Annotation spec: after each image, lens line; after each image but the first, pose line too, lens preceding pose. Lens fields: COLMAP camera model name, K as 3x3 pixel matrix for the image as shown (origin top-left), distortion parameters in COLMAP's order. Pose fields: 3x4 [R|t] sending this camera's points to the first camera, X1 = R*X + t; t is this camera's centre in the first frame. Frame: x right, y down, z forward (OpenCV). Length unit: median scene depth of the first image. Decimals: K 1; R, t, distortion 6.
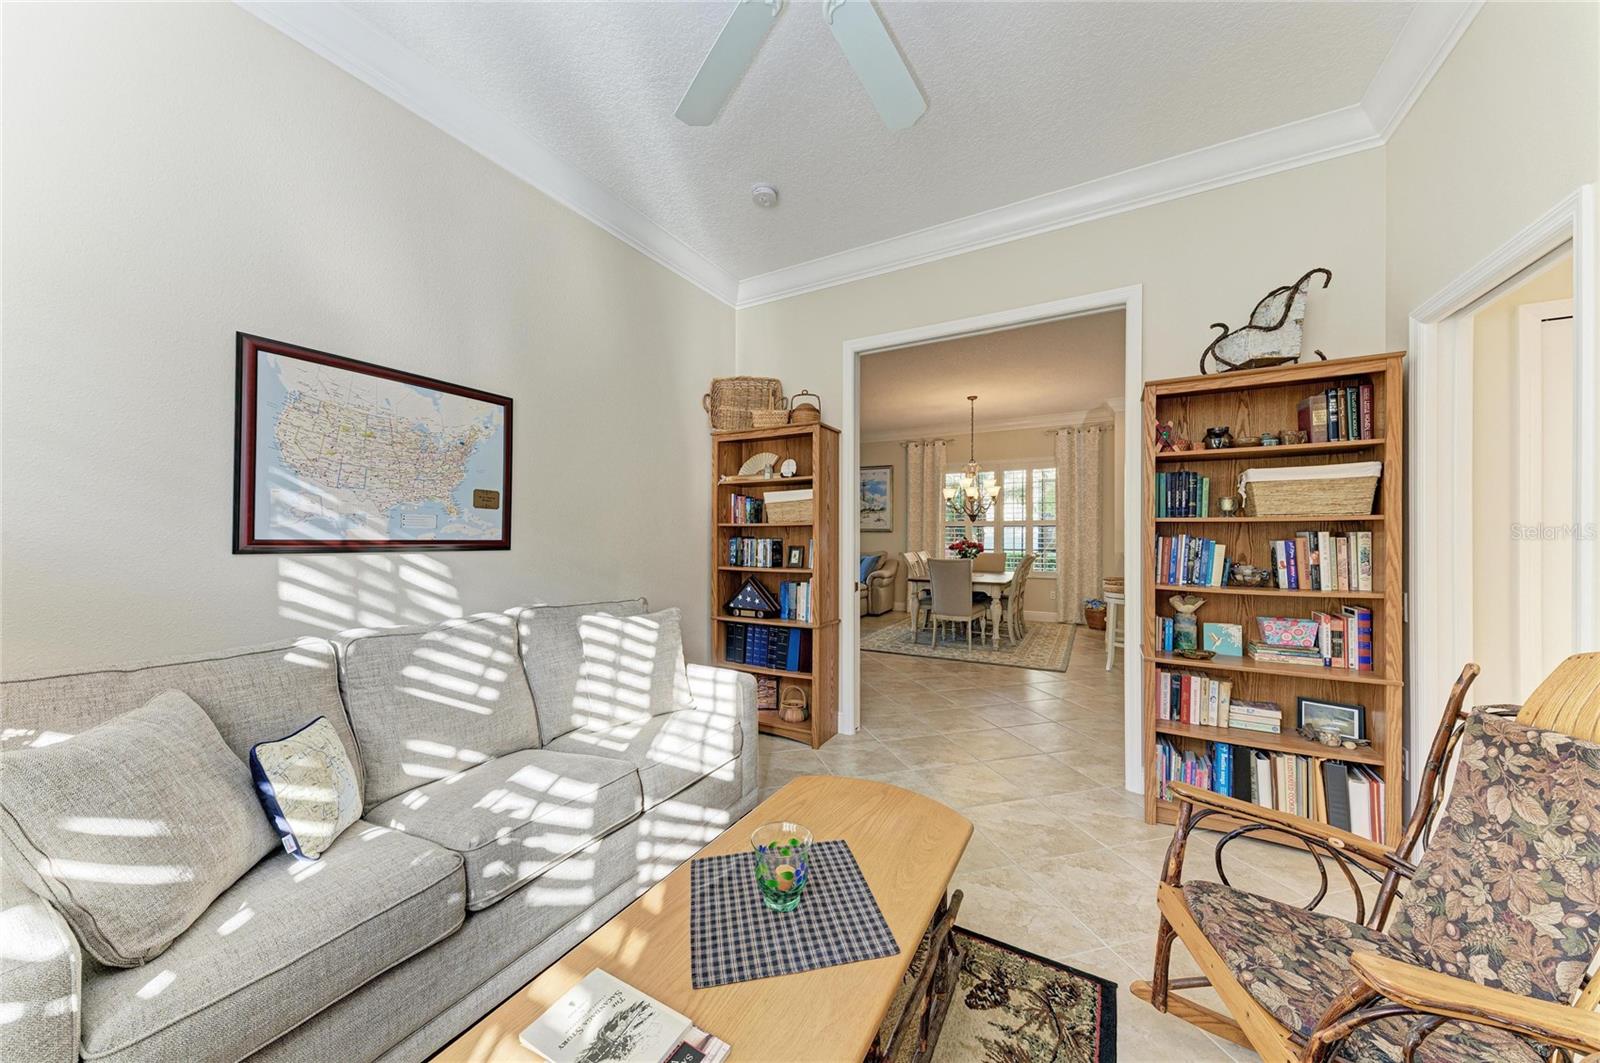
lens RADIAL K [[543.0, 0, 794.6], [0, 543.0, 533.2], [0, 0, 1]] dist [0.000251, 0.000007]
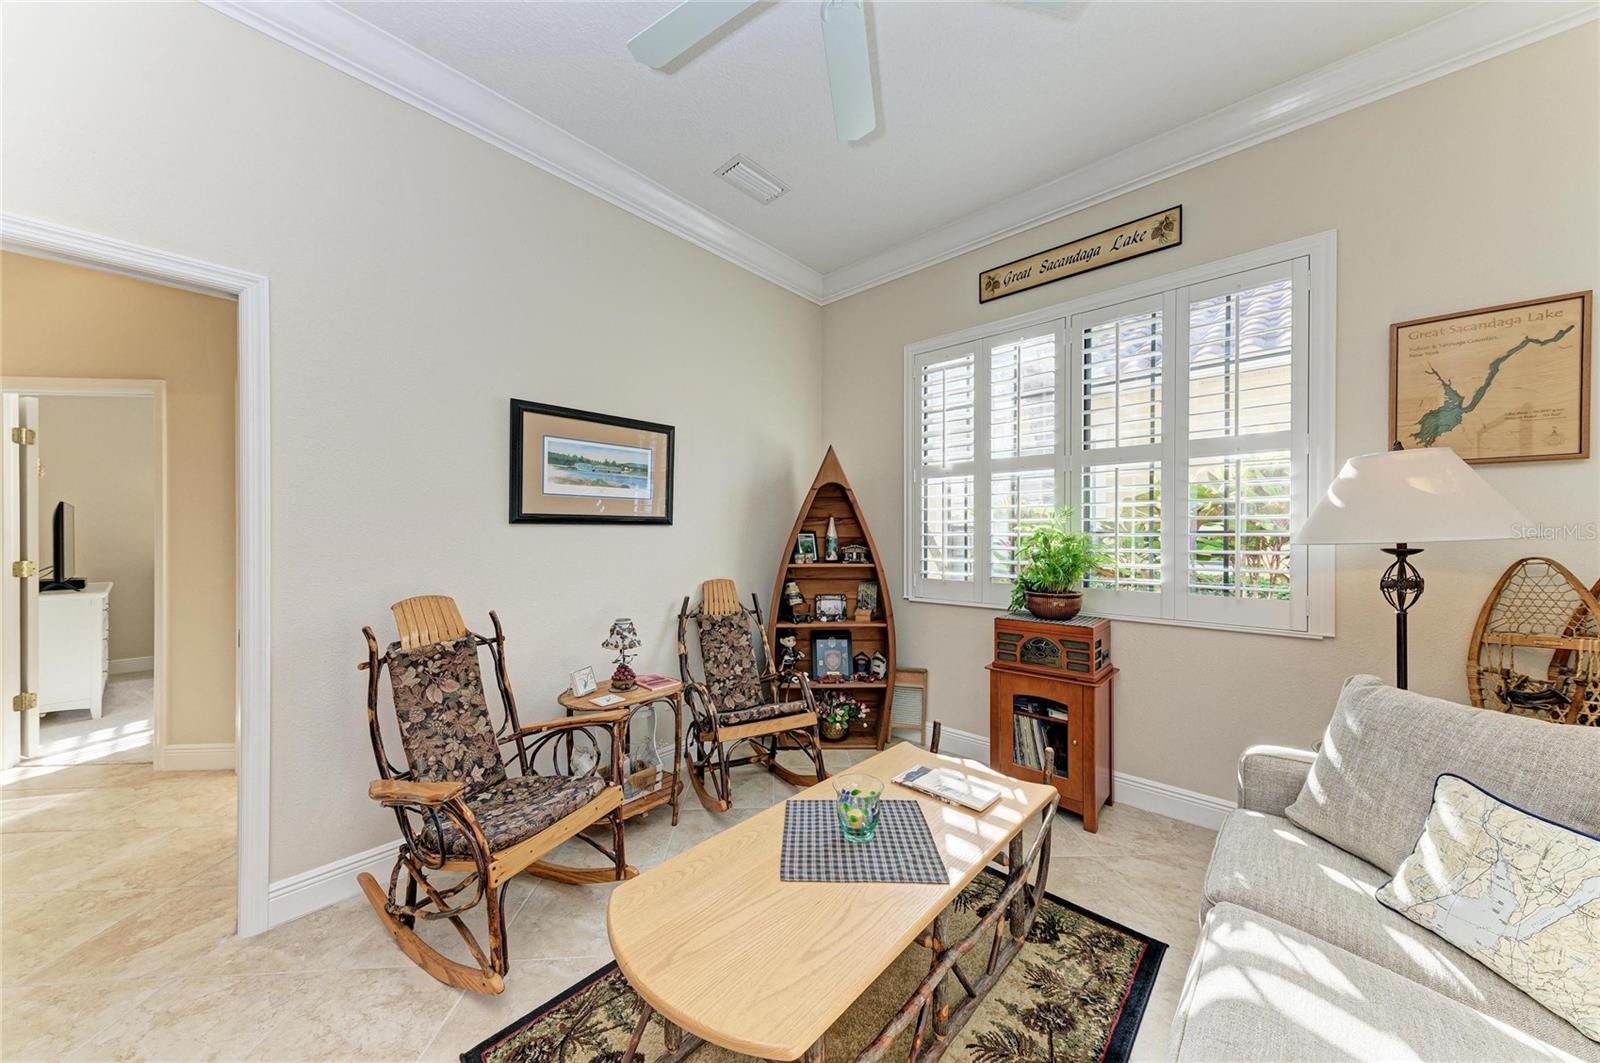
lens RADIAL K [[543.0, 0, 794.6], [0, 543.0, 533.2], [0, 0, 1]] dist [0.000251, 0.000007]
pose [[-0.975313, -0.005378, 0.220763, -0.157675], [-0.006248, 0.999975, -0.003244, -0.002047], [-0.220740, -0.004543, -0.975322, 2.397437]]
